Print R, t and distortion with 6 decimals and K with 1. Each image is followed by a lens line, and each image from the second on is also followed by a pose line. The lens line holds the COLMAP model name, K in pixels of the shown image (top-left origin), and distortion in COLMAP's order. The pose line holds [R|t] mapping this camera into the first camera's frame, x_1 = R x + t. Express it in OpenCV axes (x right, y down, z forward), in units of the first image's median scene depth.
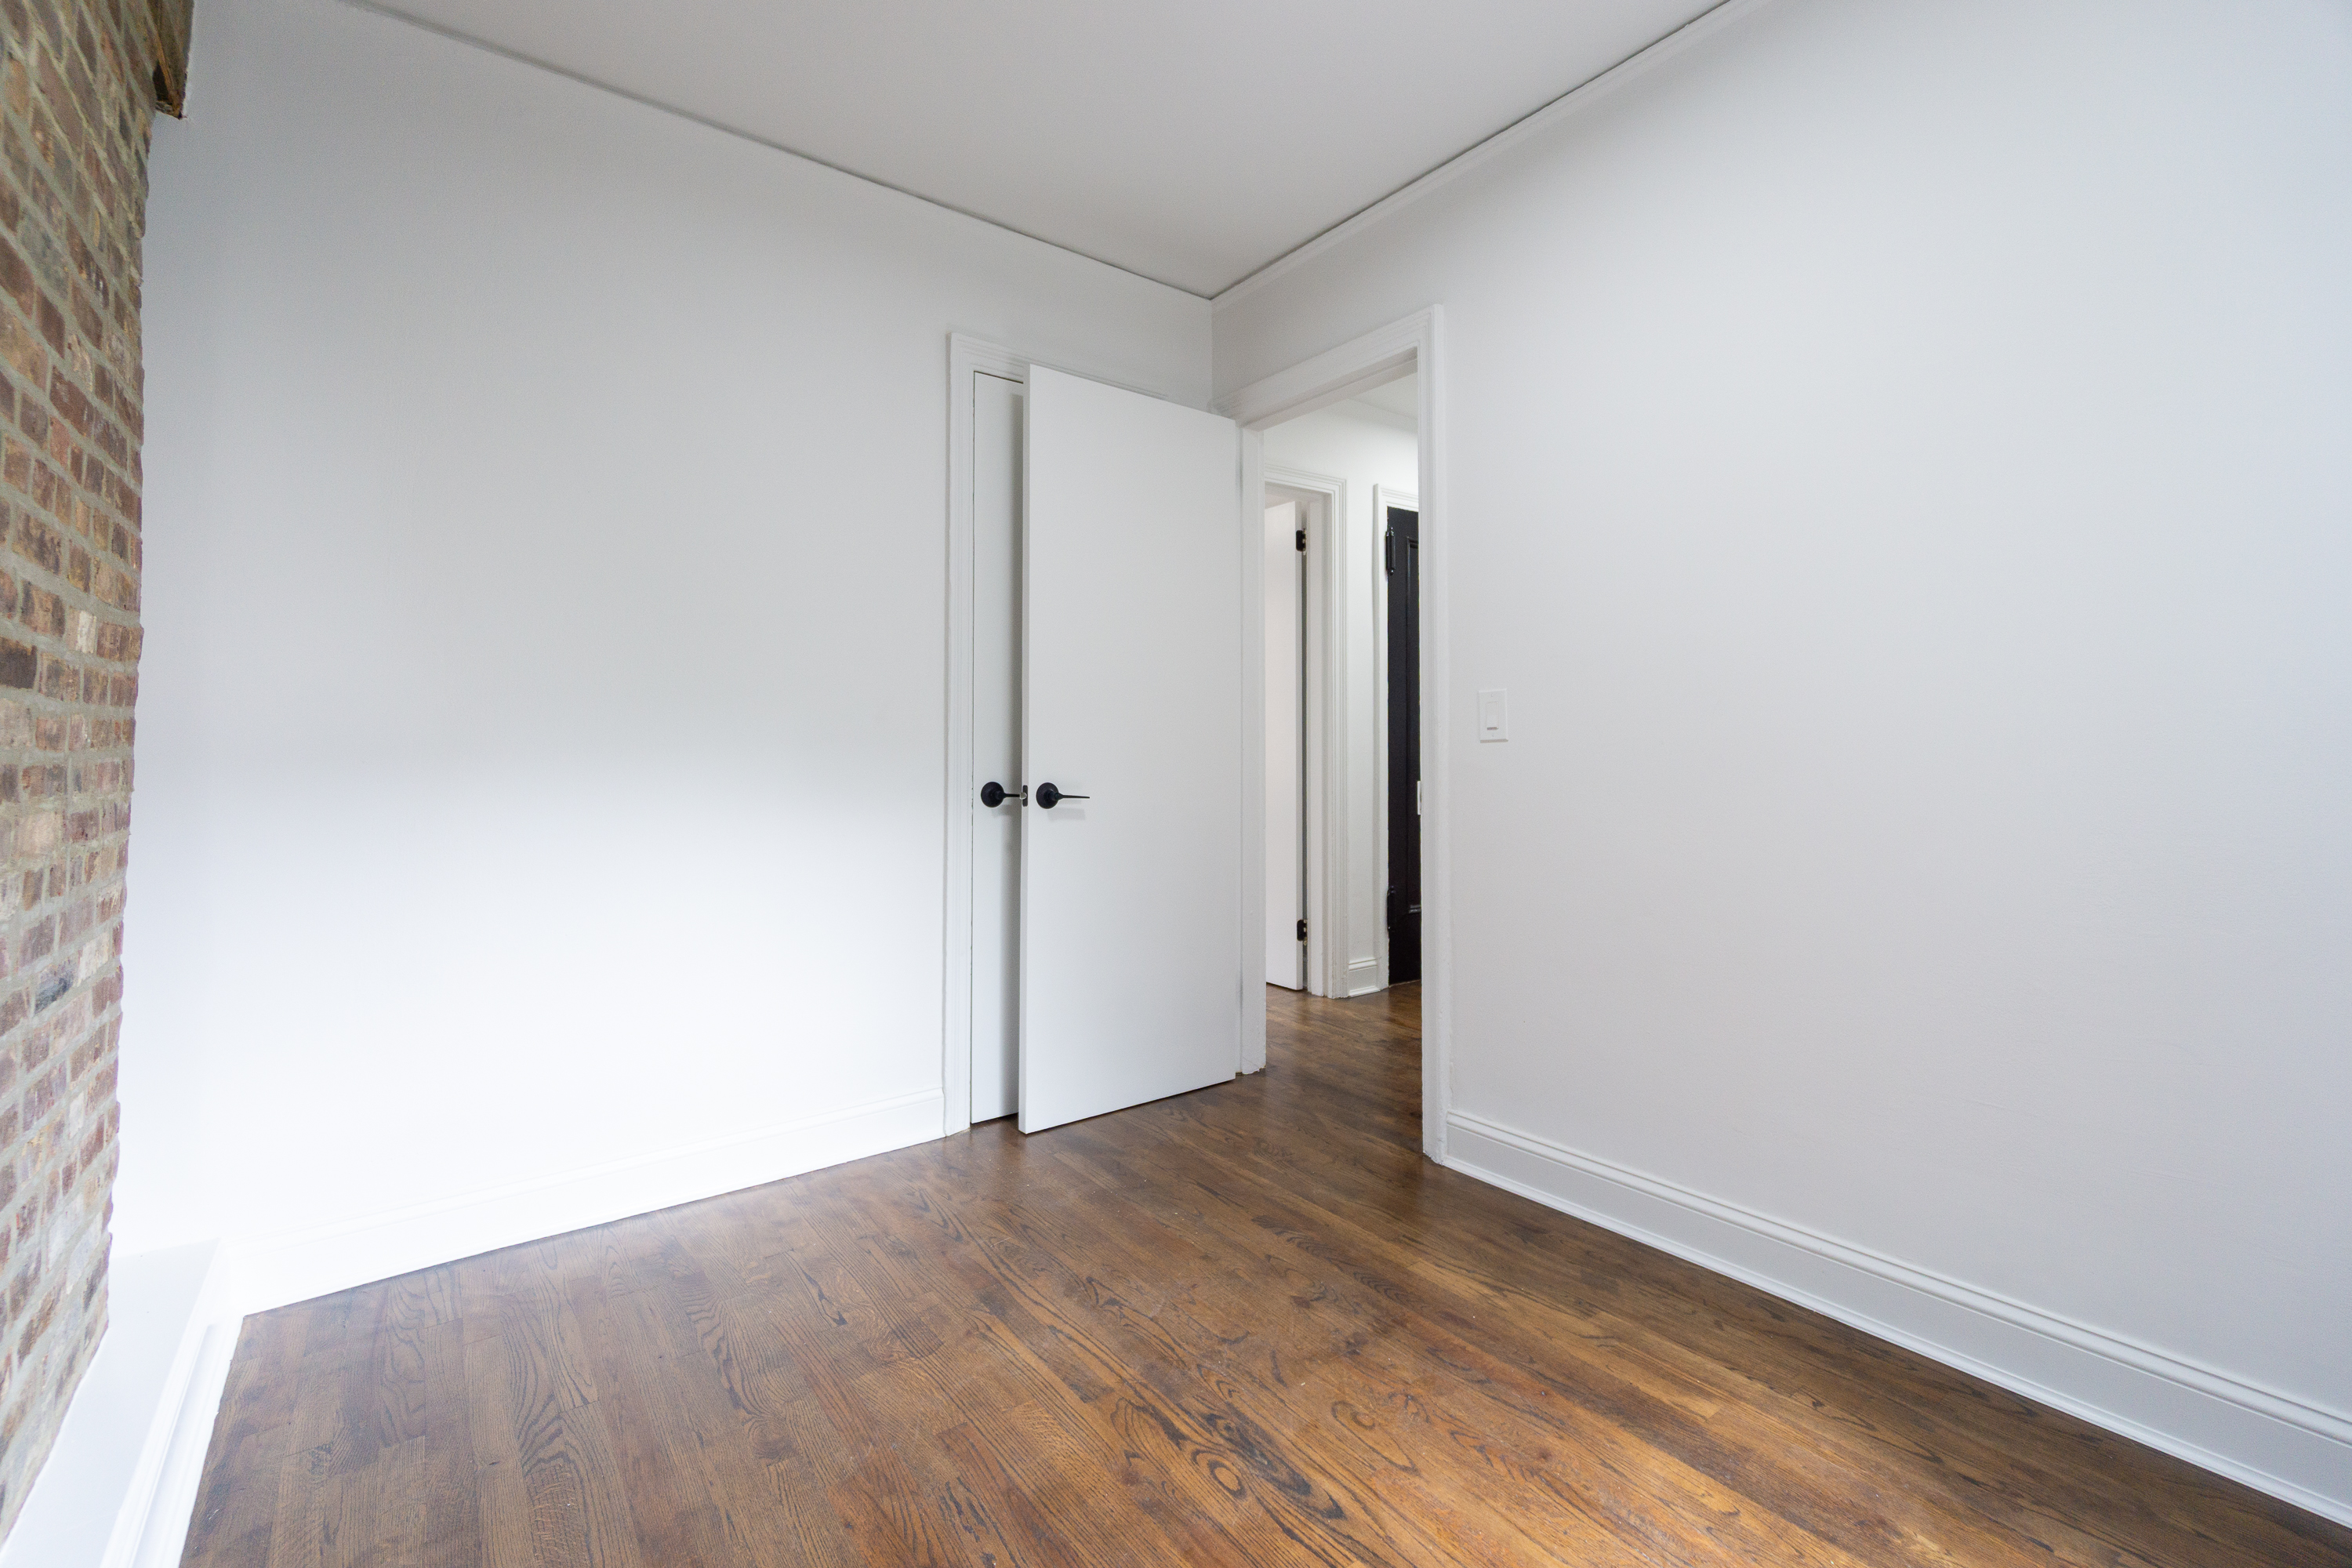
lens RADIAL K [[1019.9, 0, 1176.2], [0, 1019.9, 774.0], [0, 0, 1]] dist [-0.000420, -0.000127]
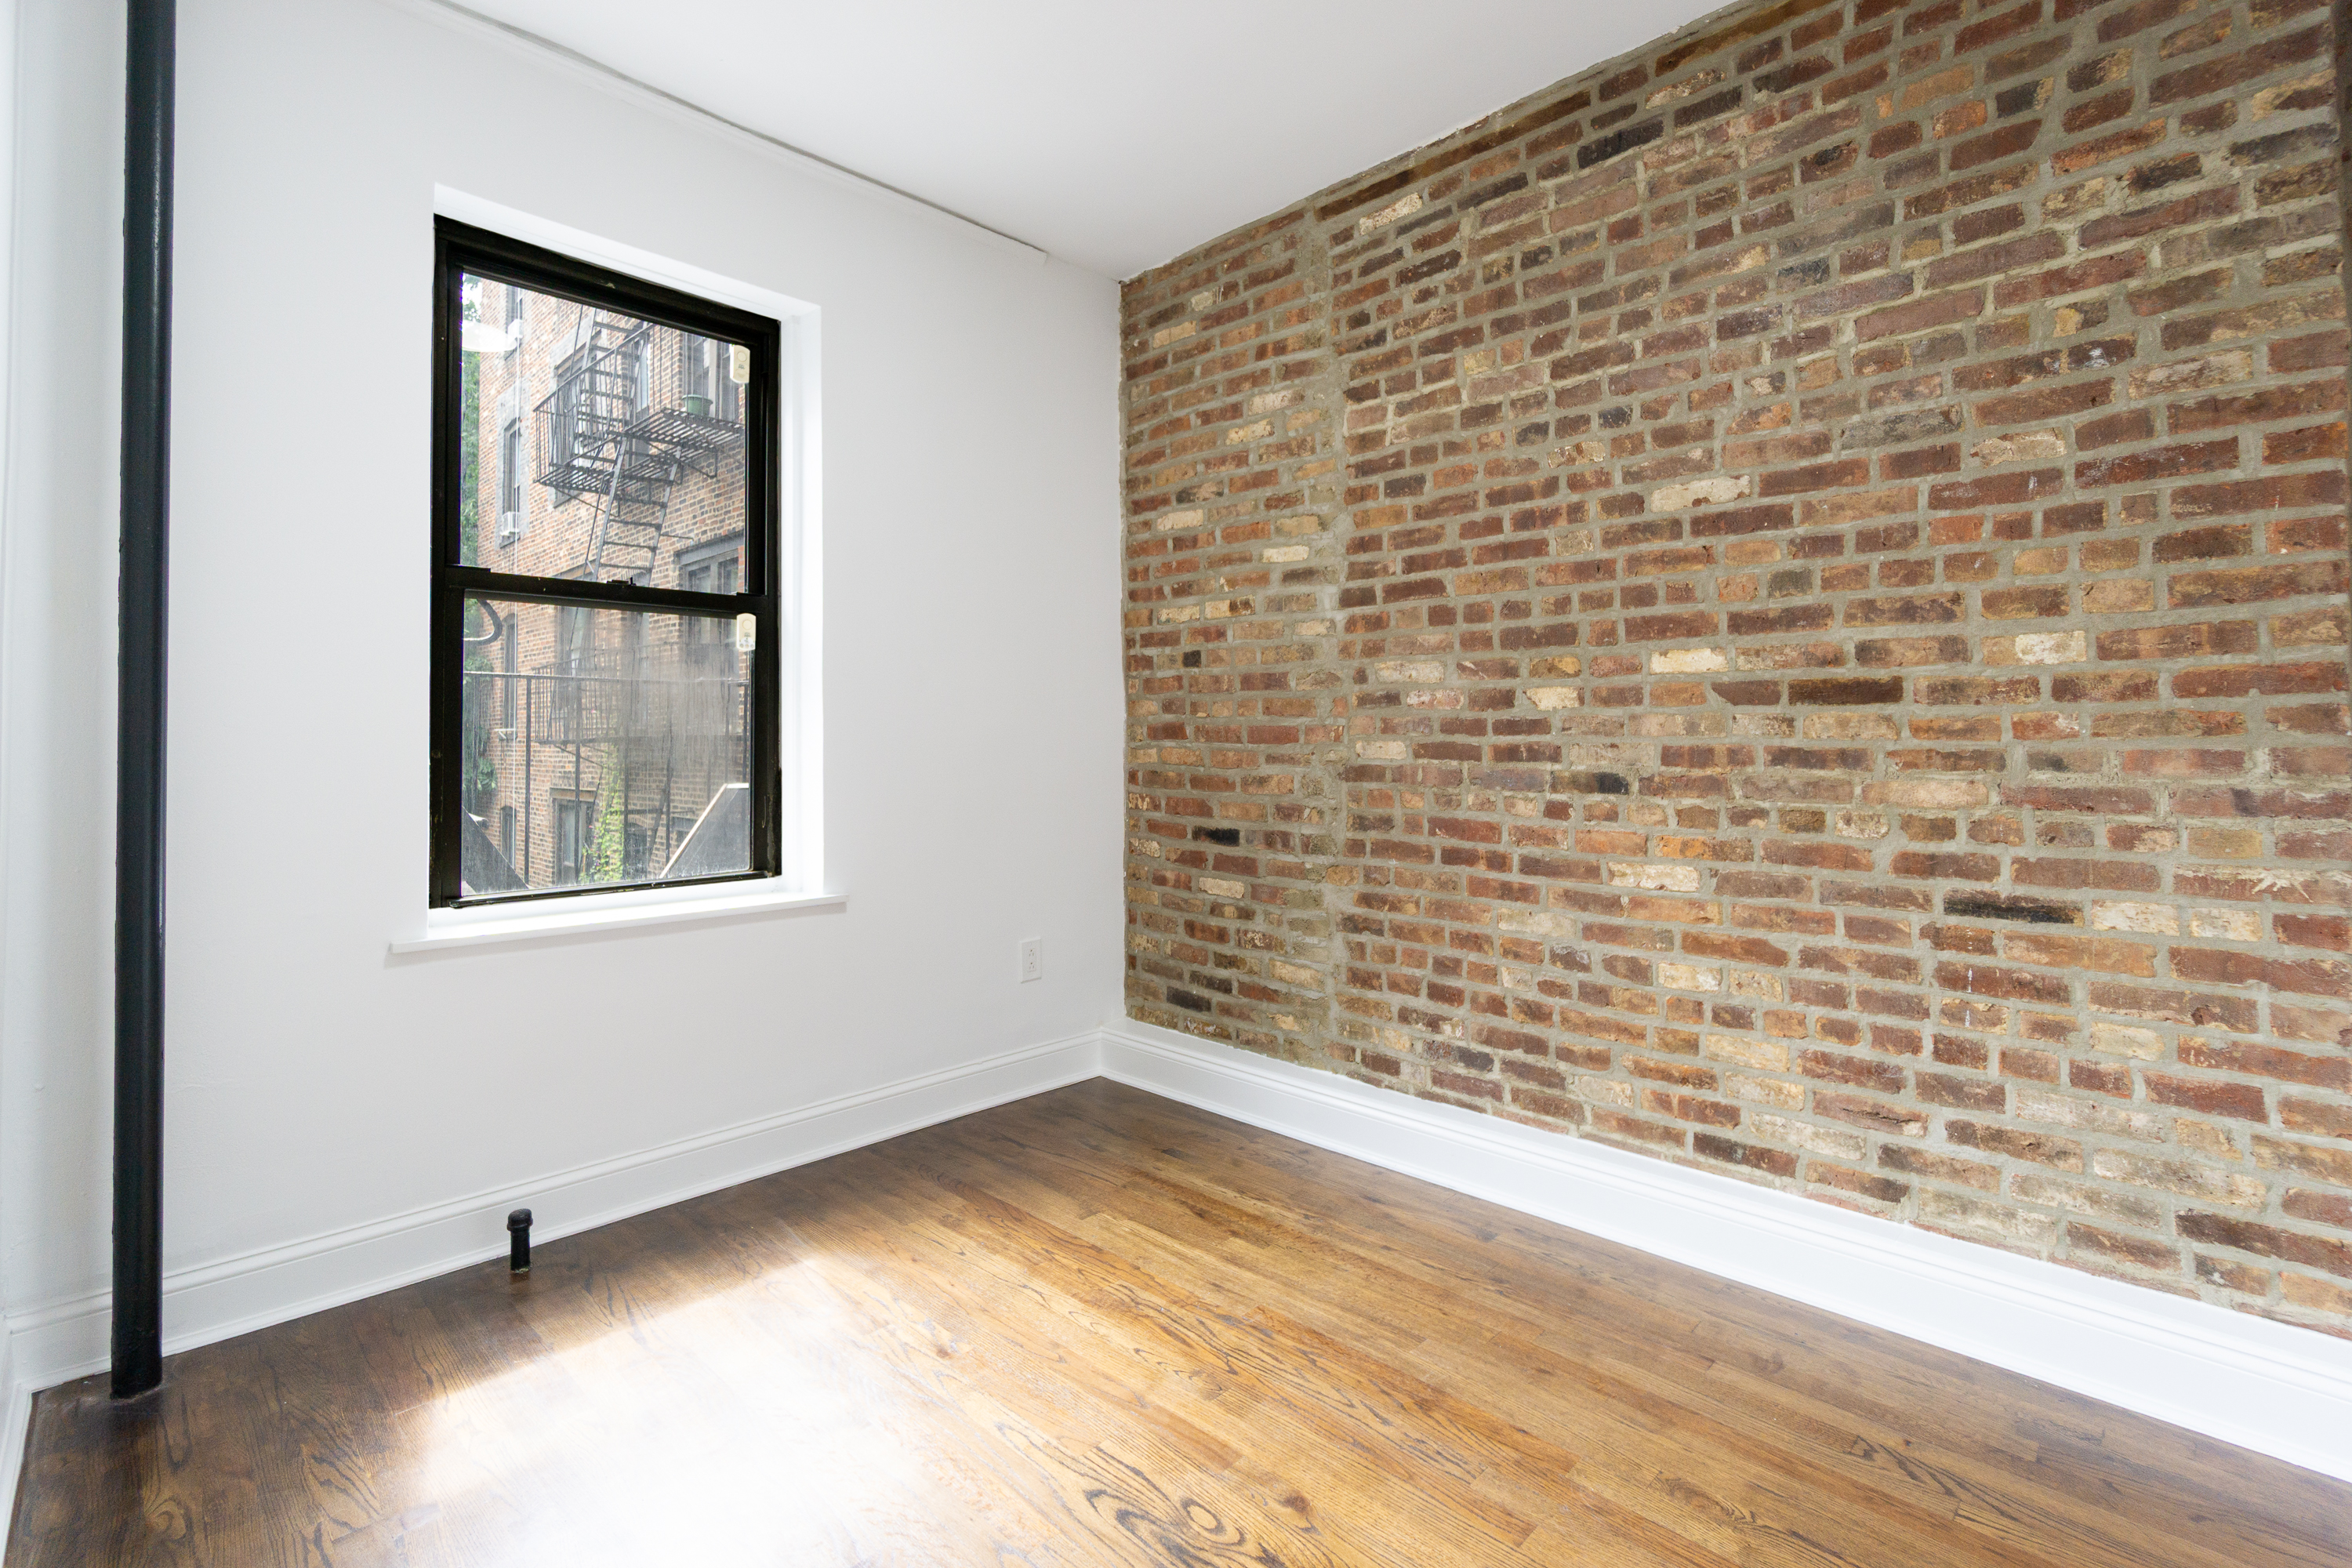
lens RADIAL K [[1019.9, 0, 1174.4], [0, 1019.9, 767.5], [0, 0, 1]] dist [-0.000420, -0.000127]
pose [[-0.988518, 0.005293, -0.151007, 0.217762], [0.005247, 0.999986, 0.000700, -0.016737], [0.151009, -0.000100, -0.988532, 1.956372]]
